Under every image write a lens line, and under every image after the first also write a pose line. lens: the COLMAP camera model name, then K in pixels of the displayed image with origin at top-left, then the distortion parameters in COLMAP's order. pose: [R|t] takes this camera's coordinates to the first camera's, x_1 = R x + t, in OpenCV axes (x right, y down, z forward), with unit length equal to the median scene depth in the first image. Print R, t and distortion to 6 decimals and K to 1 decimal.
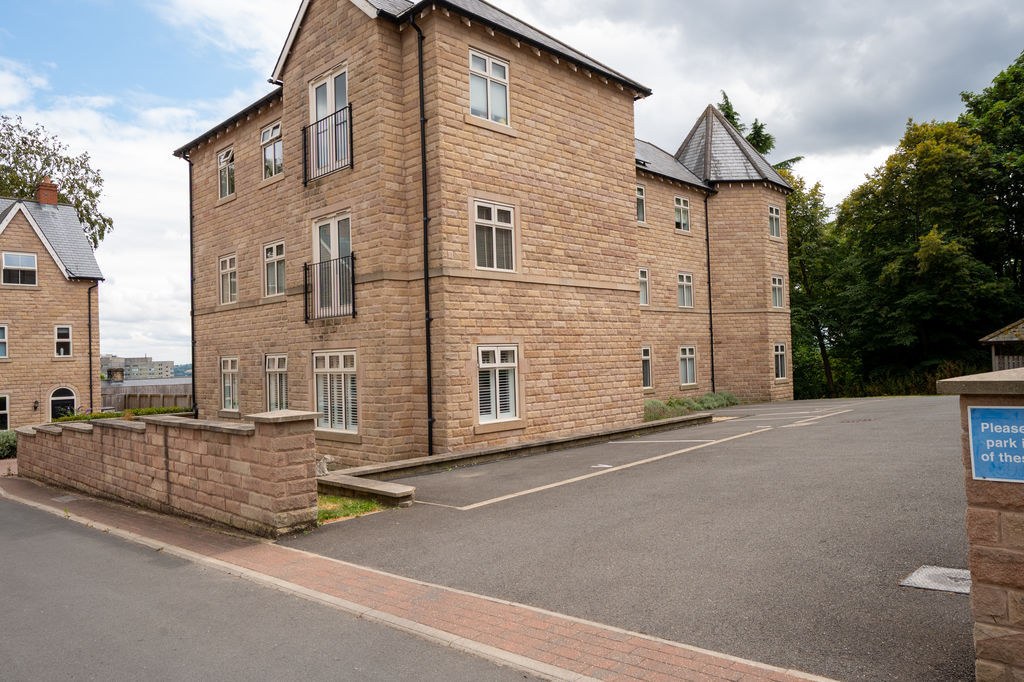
lens RADIAL K [[701.6, 0, 510.9], [0, 701.6, 338.9], [0, 0, 1]] dist [-0.002908, 0.001538]
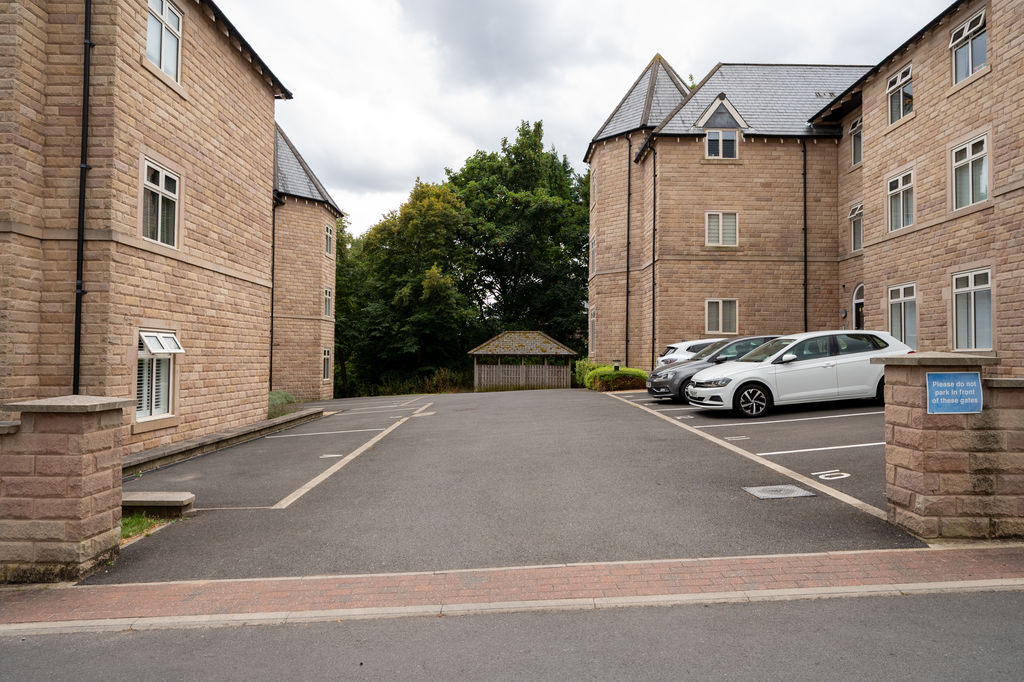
lens RADIAL K [[636.8, 0, 515.6], [0, 636.8, 339.3], [0, 0, 1]] dist [-0.001190, 0.001621]
pose [[0.705681, 0.057578, 0.706187, -0.266779], [-0.047659, 0.998293, -0.033770, 0.025794], [-0.706925, -0.009825, 0.707220, 0.133577]]
